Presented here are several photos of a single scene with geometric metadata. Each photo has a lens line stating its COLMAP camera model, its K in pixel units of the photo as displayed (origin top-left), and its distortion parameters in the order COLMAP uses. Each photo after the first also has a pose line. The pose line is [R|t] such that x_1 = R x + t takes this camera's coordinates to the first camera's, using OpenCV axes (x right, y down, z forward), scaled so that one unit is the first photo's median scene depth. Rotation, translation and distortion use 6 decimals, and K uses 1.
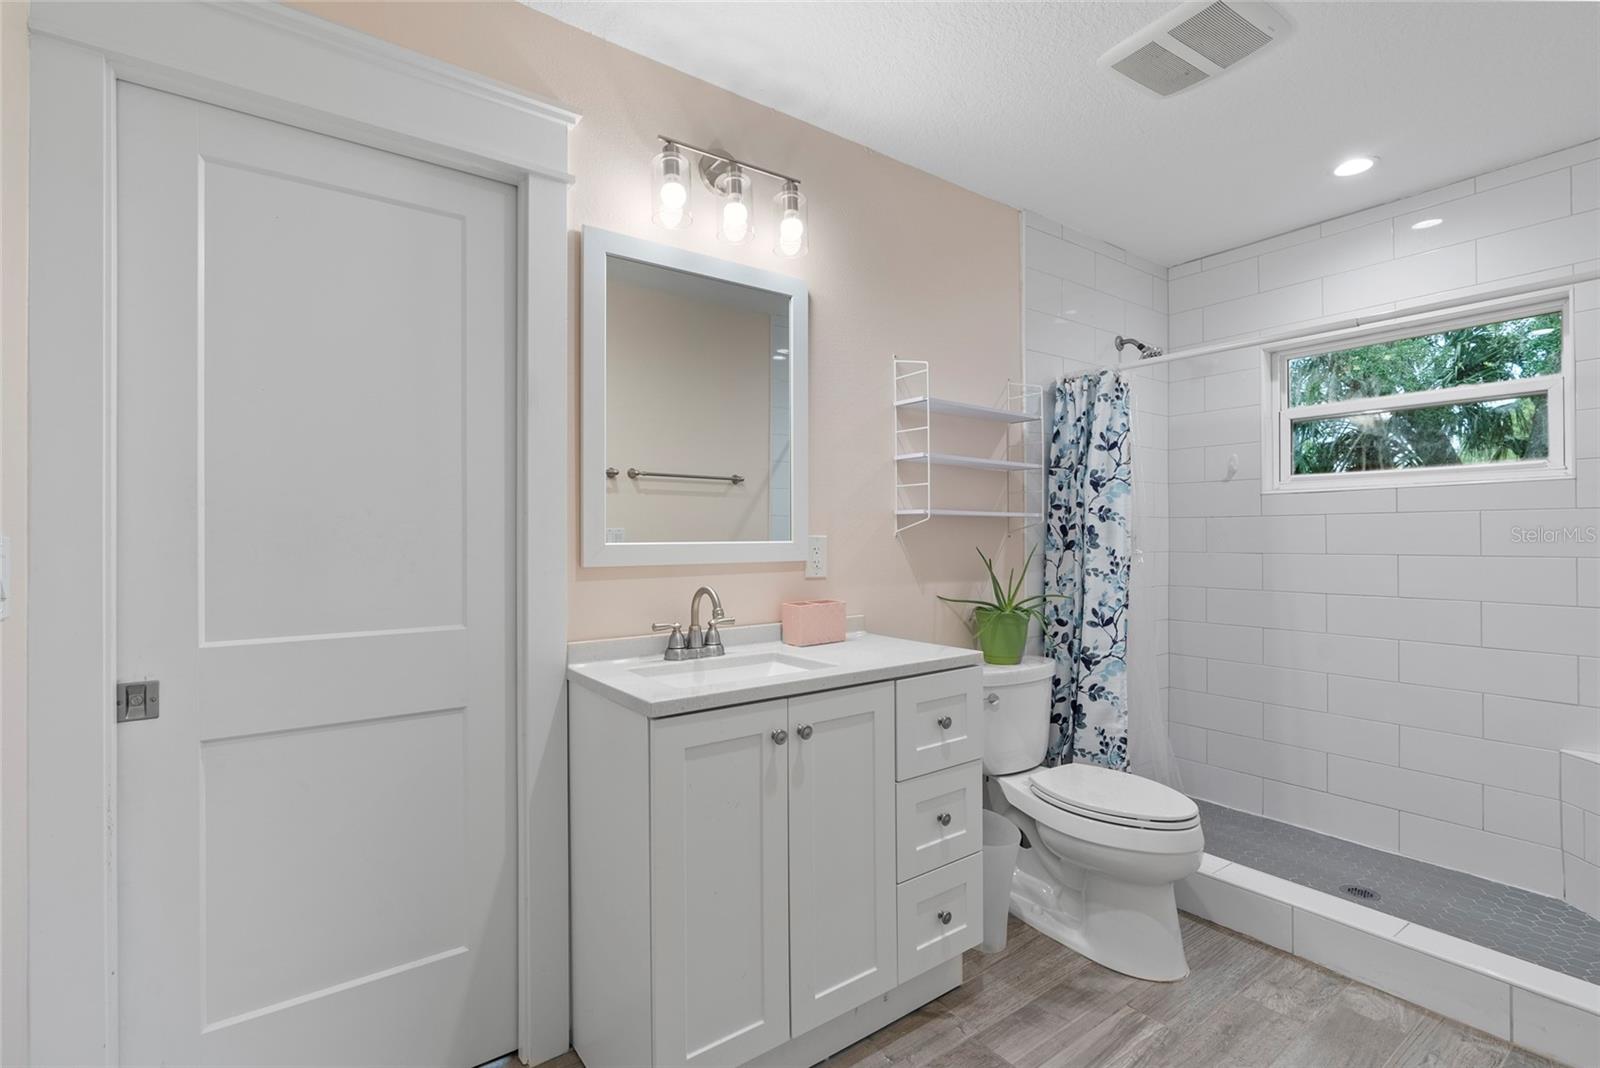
lens RADIAL K [[730.6, 0, 808.6], [0, 730.6, 540.9], [0, 0, 1]] dist [-0.000184, 0.001626]
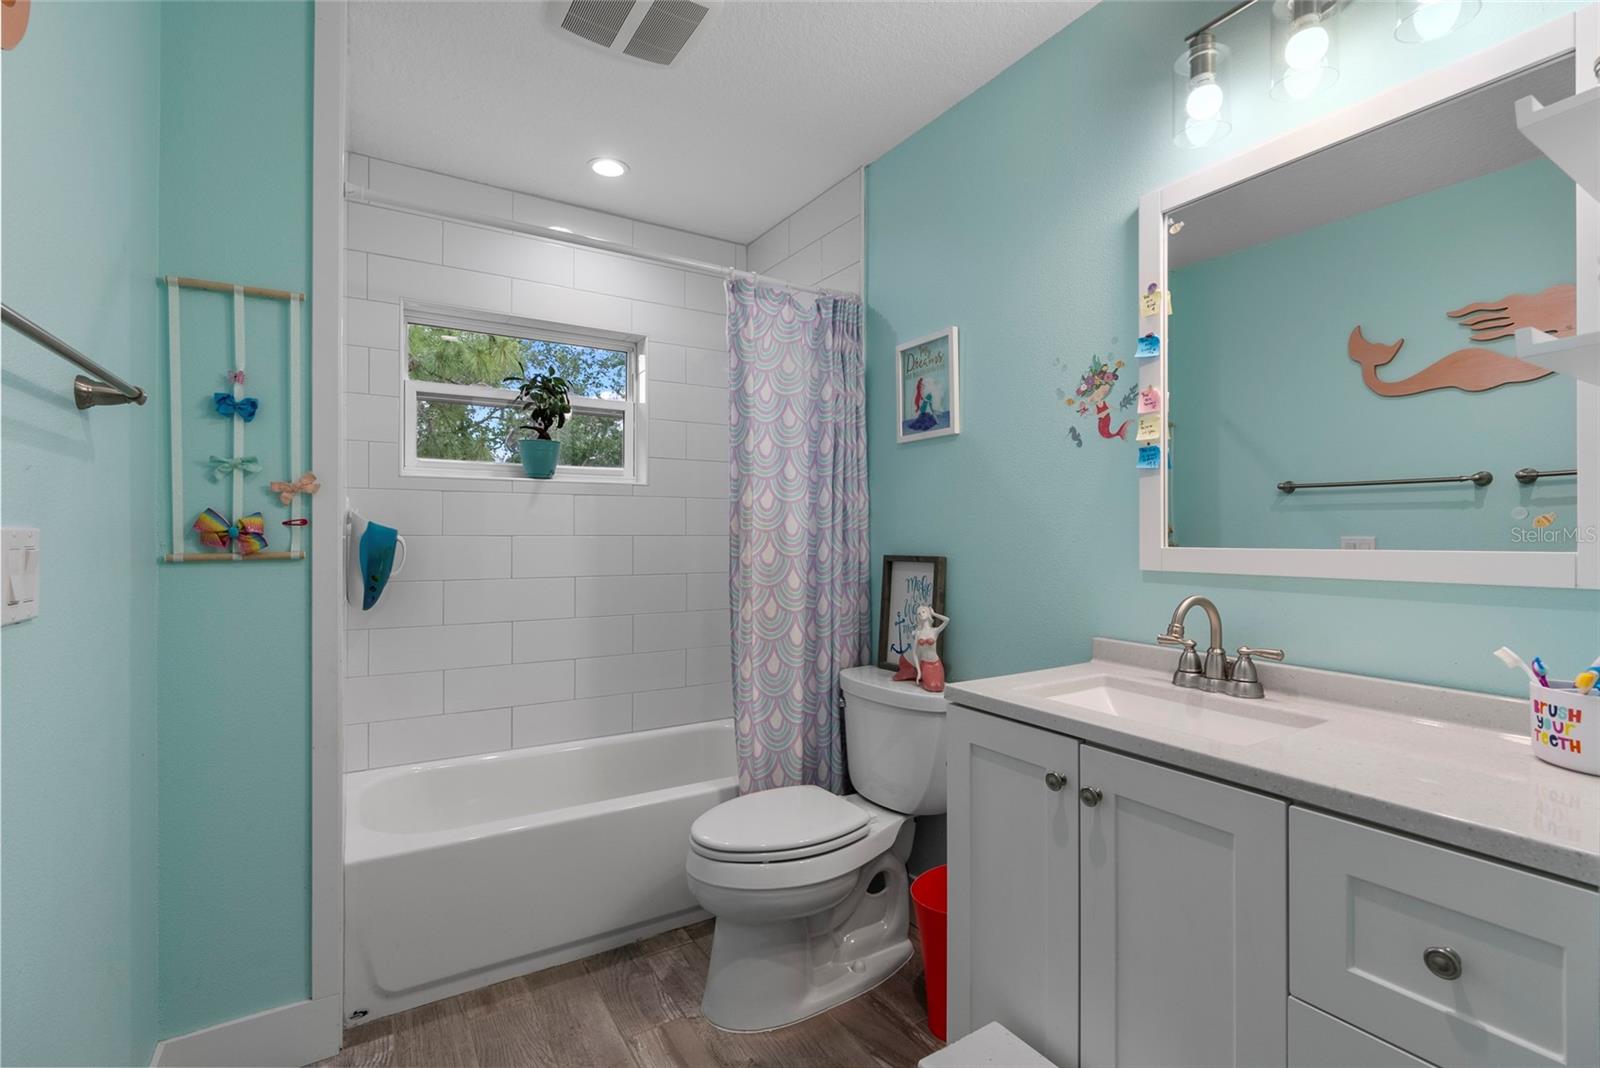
lens RADIAL K [[730.6, 0, 808.0], [0, 730.6, 524.8], [0, 0, 1]] dist [-0.000184, 0.001626]
pose [[-0.068979, 0.002659, -0.997615, 0.638764], [-0.003742, 0.999989, 0.002924, -0.013118], [0.997611, 0.003935, -0.068968, 0.641333]]
